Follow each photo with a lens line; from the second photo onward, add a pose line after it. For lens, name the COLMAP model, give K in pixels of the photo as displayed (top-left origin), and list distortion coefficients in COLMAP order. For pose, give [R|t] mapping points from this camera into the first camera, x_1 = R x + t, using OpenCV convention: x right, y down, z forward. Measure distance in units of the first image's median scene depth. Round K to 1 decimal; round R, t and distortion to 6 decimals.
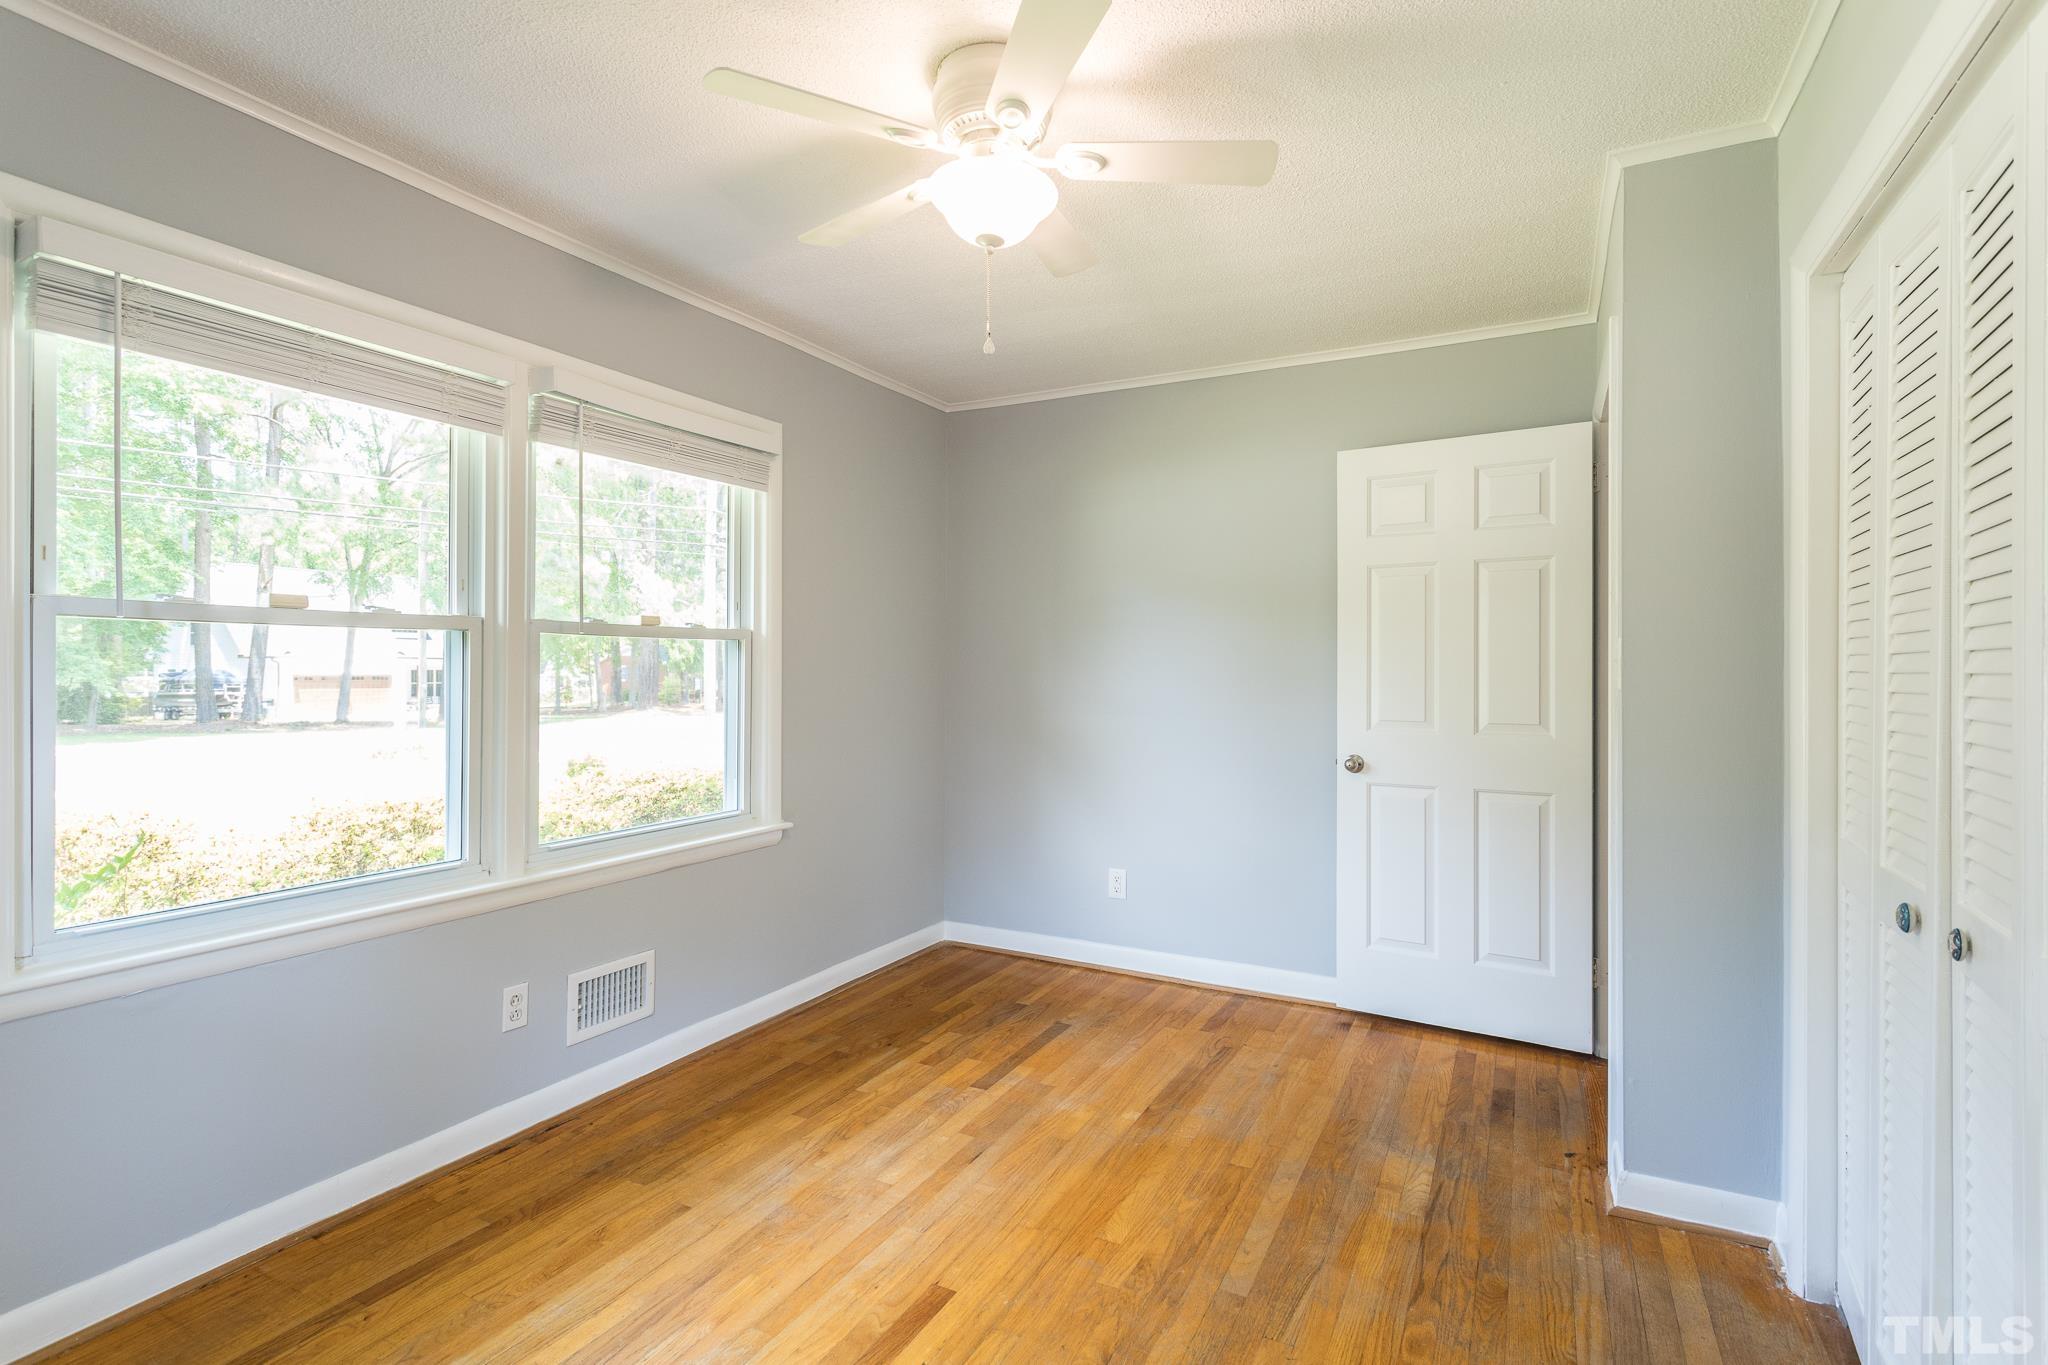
lens RADIAL K [[987.4, 0, 1024.0], [0, 987.4, 682.5], [0, 0, 1]] dist [-0.019537, 0.000914]
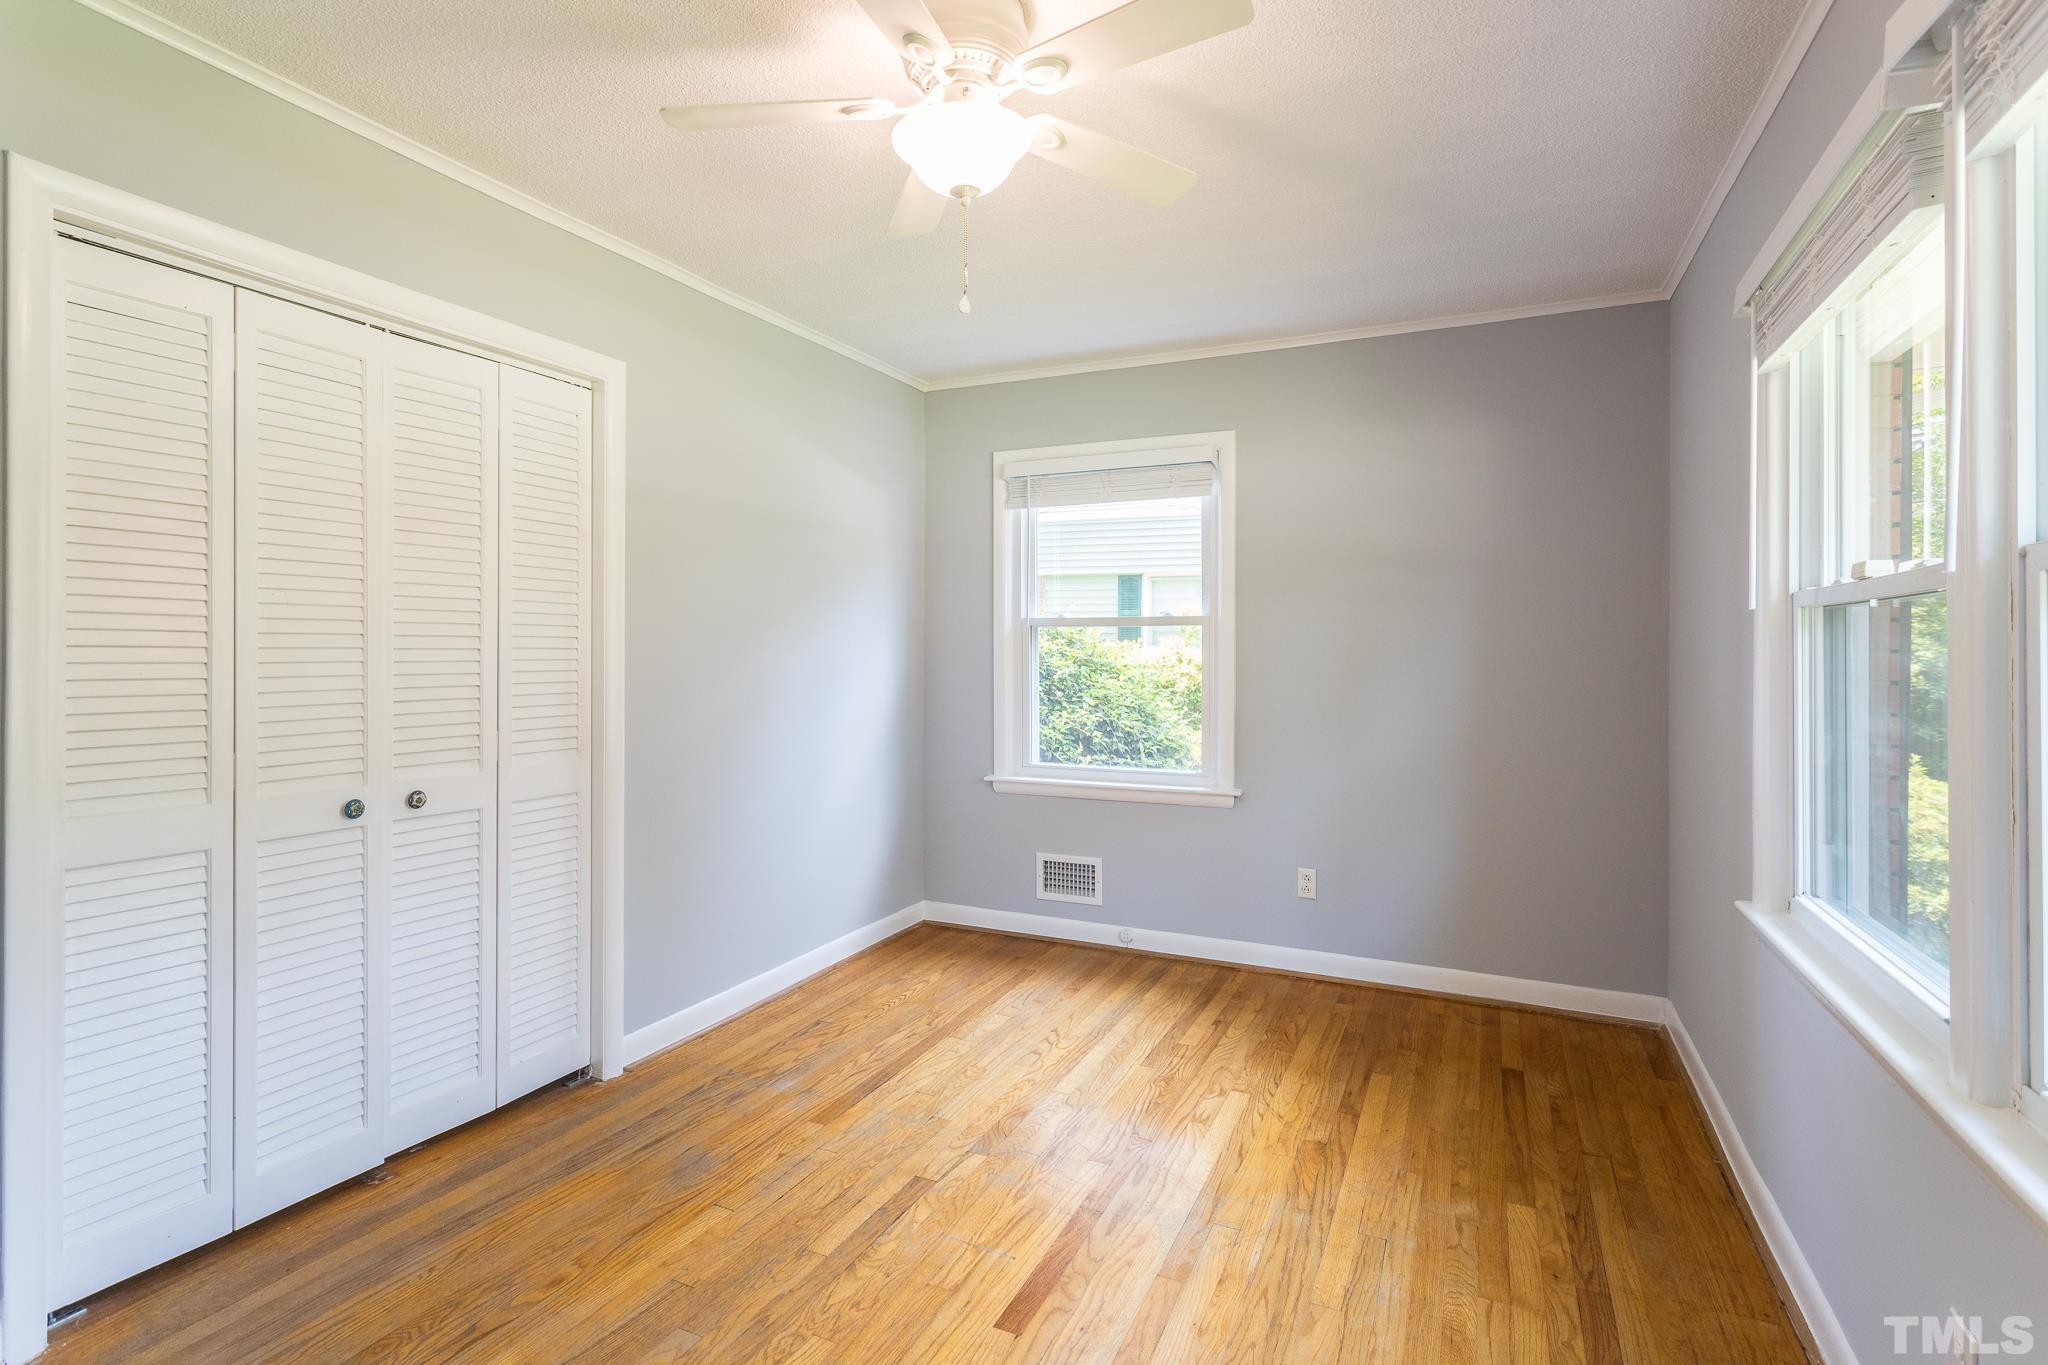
lens RADIAL K [[987.4, 0, 1024.0], [0, 987.4, 682.5], [0, 0, 1]] dist [-0.019537, 0.000914]
pose [[-0.998825, -0.005907, -0.048101, -0.051165], [-0.007431, 0.999475, 0.031550, -0.011596], [0.047889, 0.031871, -0.998344, 1.944013]]
